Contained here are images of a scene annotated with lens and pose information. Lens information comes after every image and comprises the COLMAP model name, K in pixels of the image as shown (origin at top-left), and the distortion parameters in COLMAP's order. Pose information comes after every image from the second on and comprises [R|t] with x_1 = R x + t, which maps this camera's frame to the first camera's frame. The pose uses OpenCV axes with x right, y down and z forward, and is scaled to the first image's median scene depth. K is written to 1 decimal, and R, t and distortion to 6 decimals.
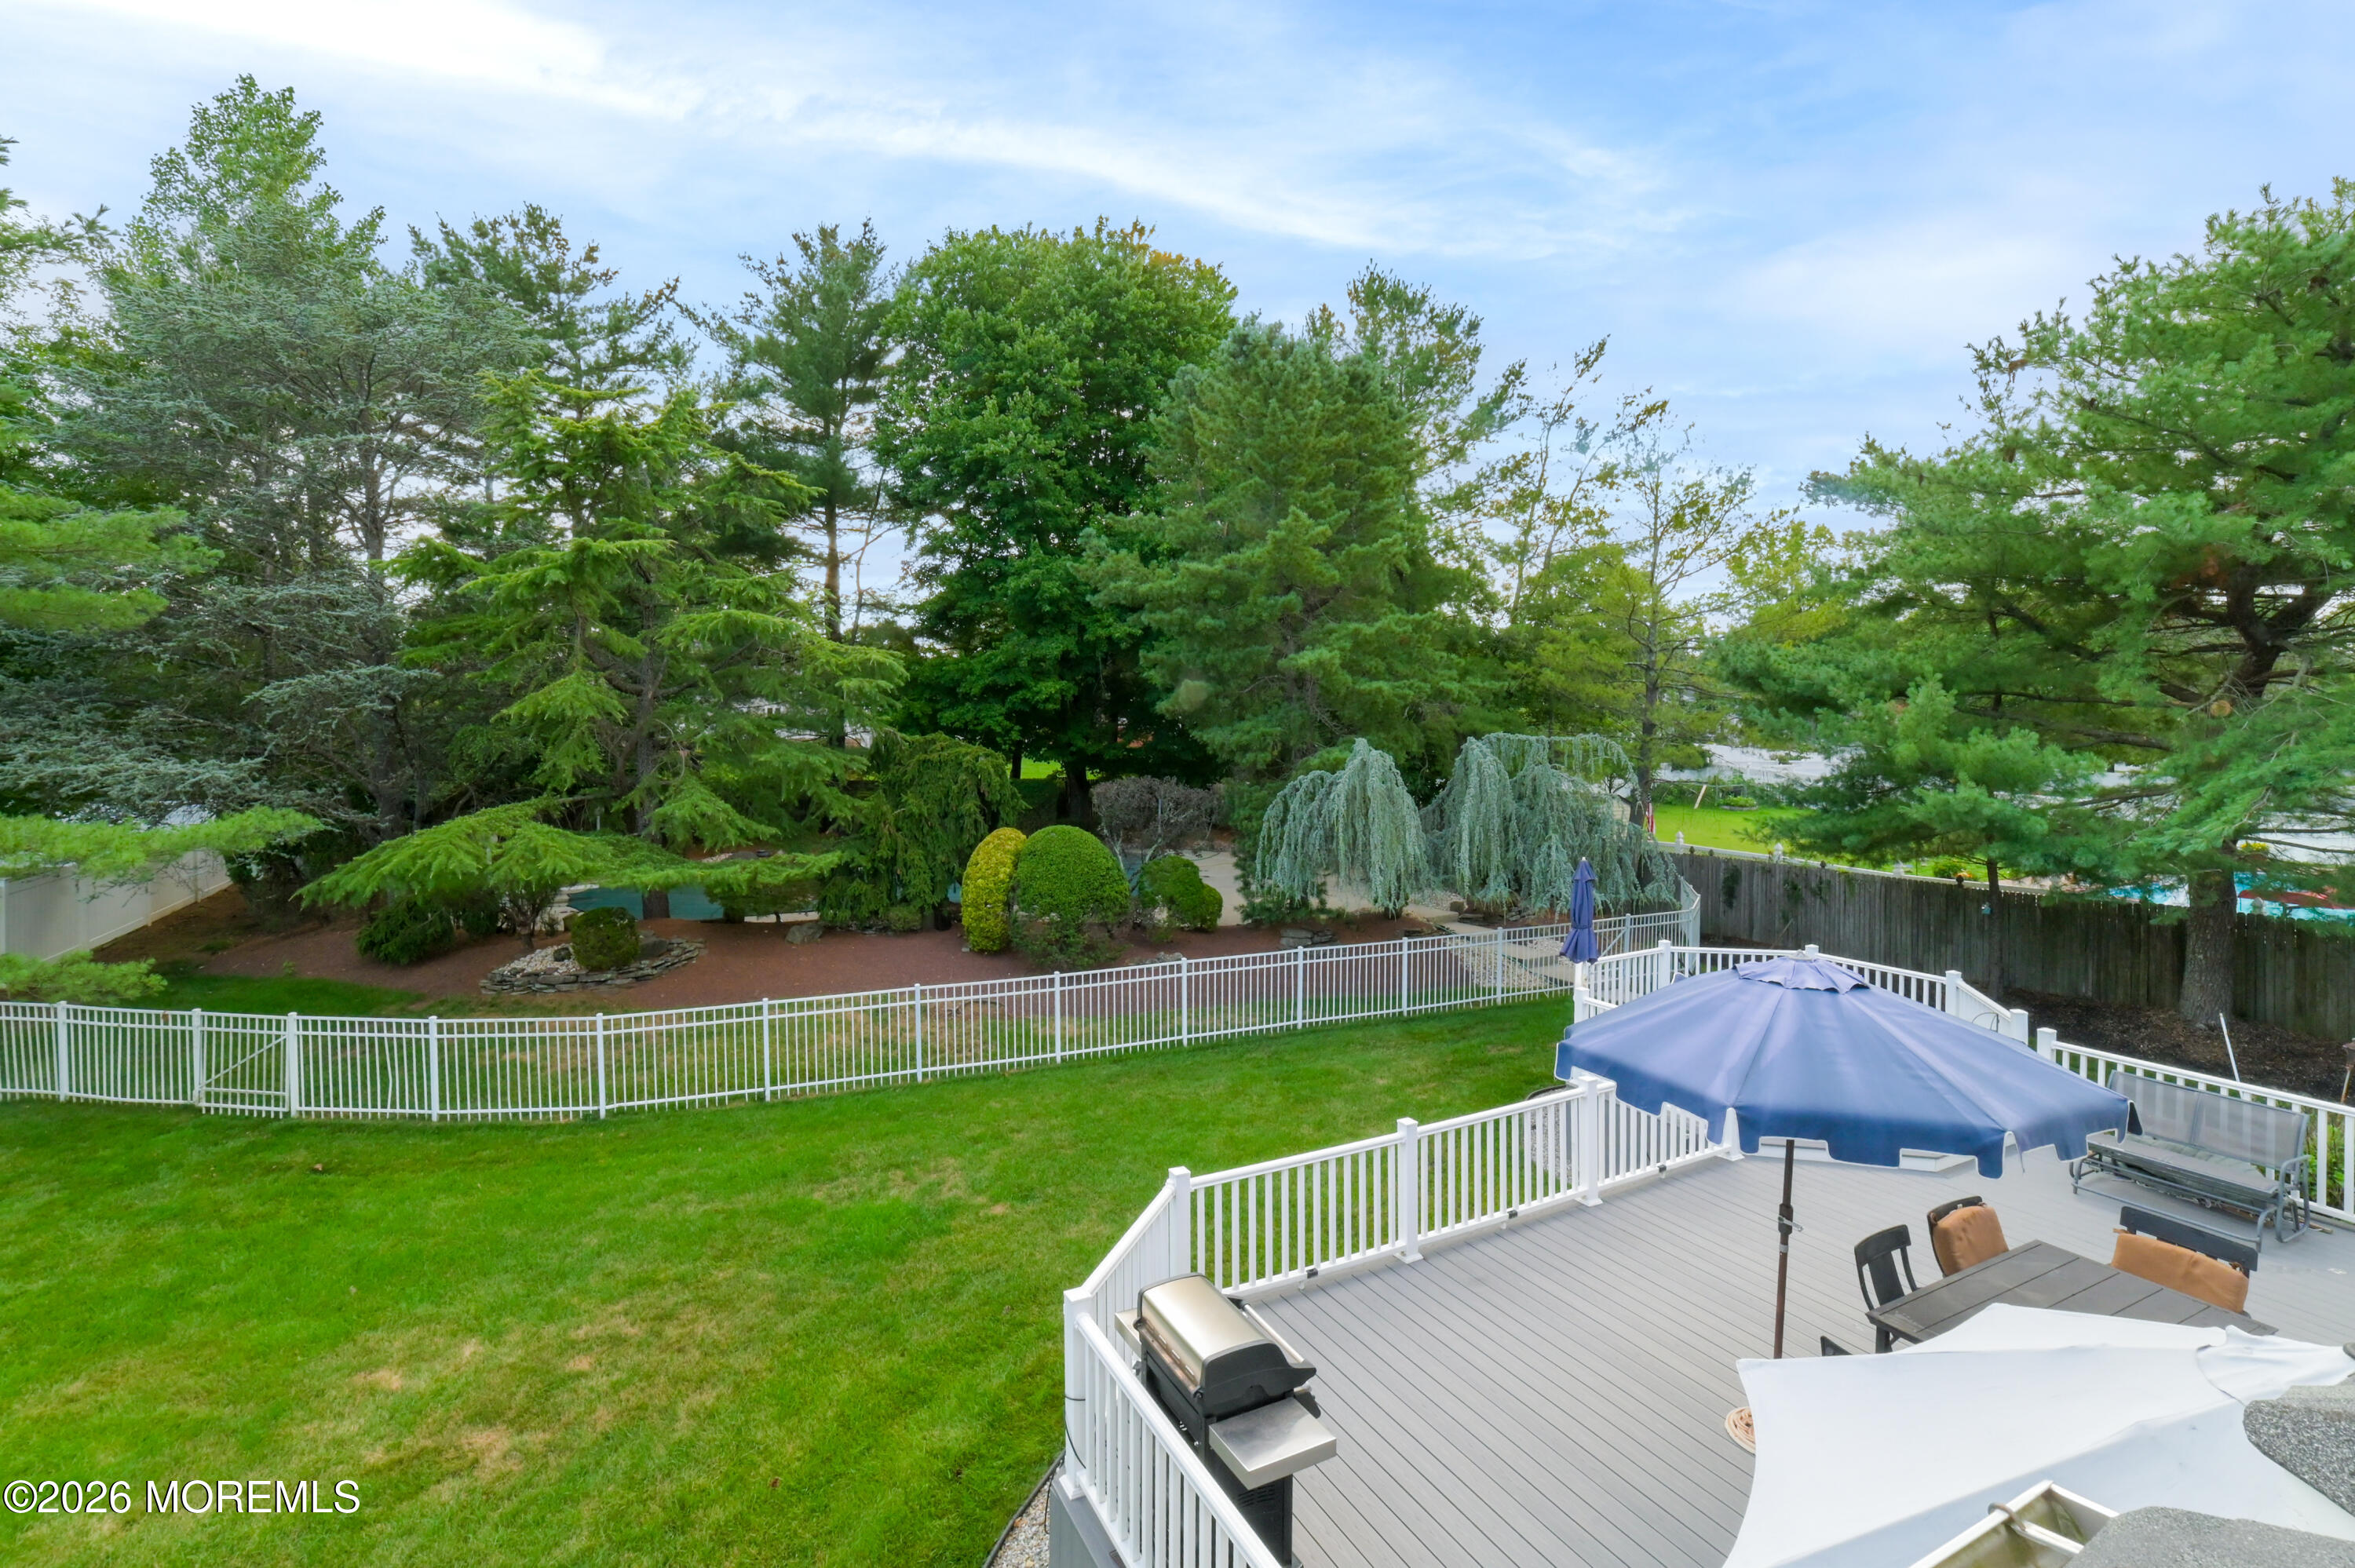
lens RADIAL K [[1041.5, 0, 1153.5], [0, 1041.5, 728.5], [0, 0, 1]] dist [-0.091698, 0.051909]
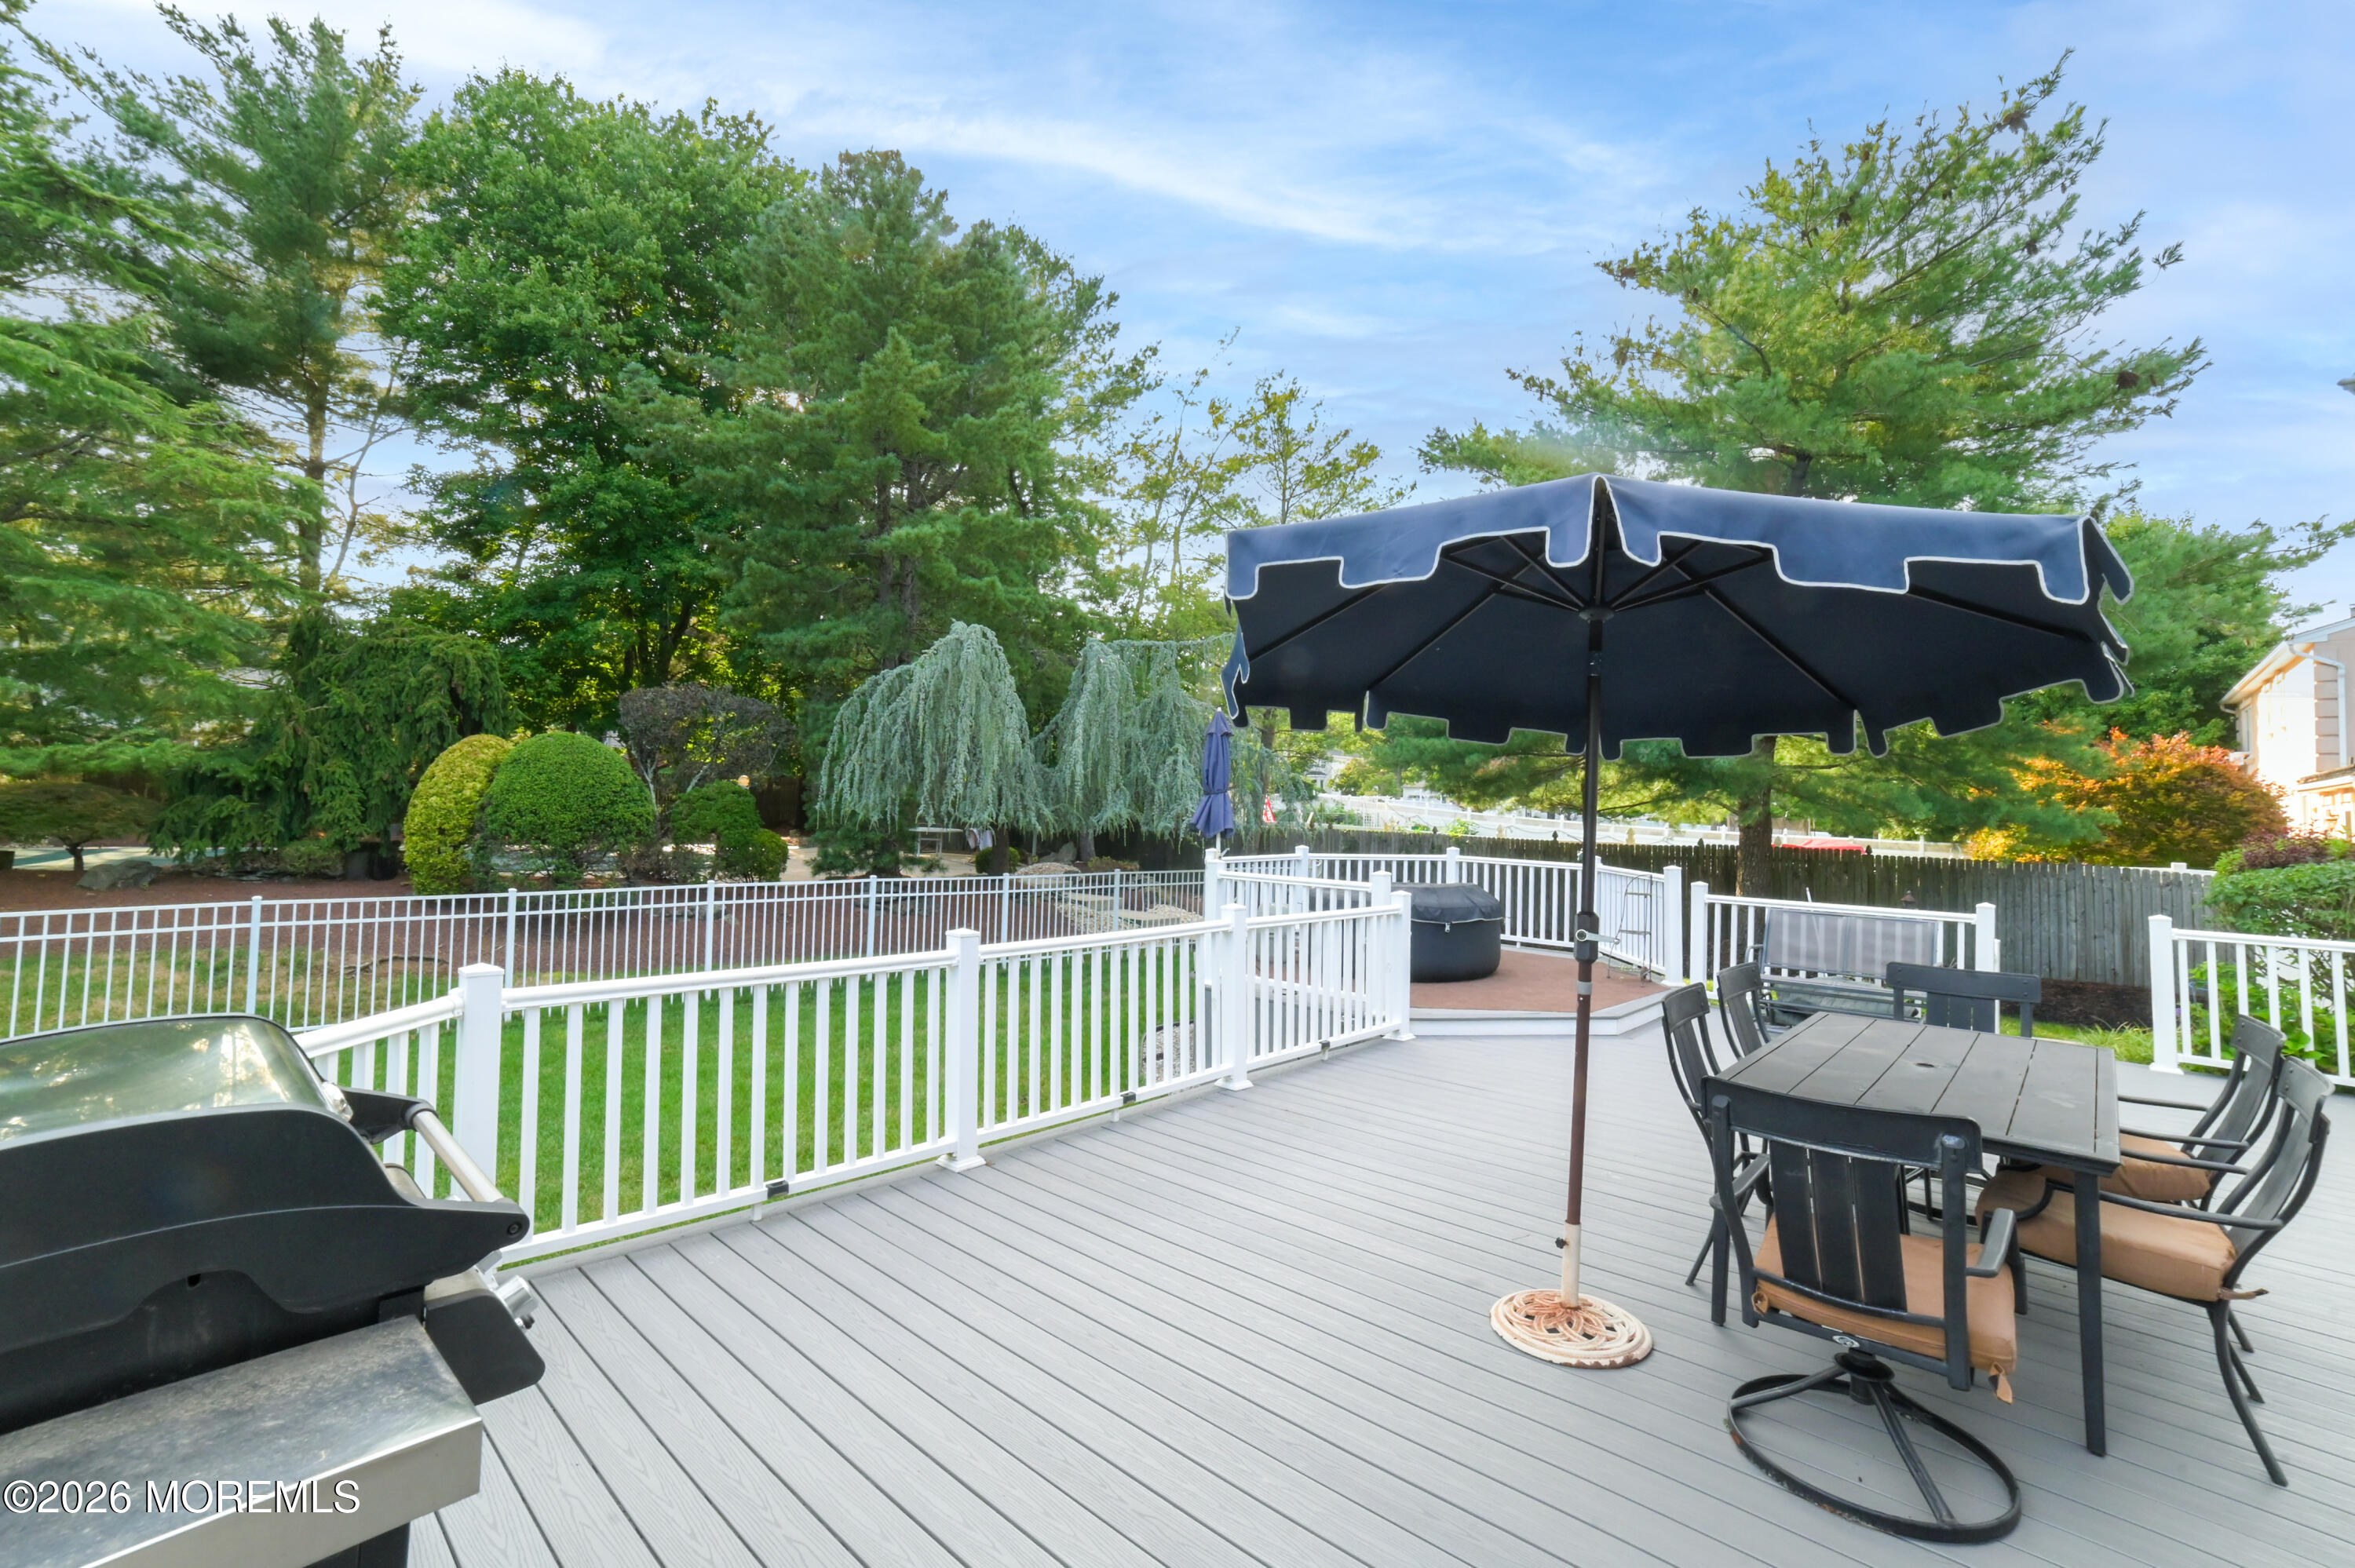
lens RADIAL K [[1041.5, 0, 1153.5], [0, 1041.5, 728.5], [0, 0, 1]] dist [-0.091698, 0.051909]
pose [[0.938008, 0.049178, 0.343108, 0.061109], [-0.027726, 0.997357, -0.067152, 0.133424], [-0.345504, 0.053476, 0.936892, 0.169763]]
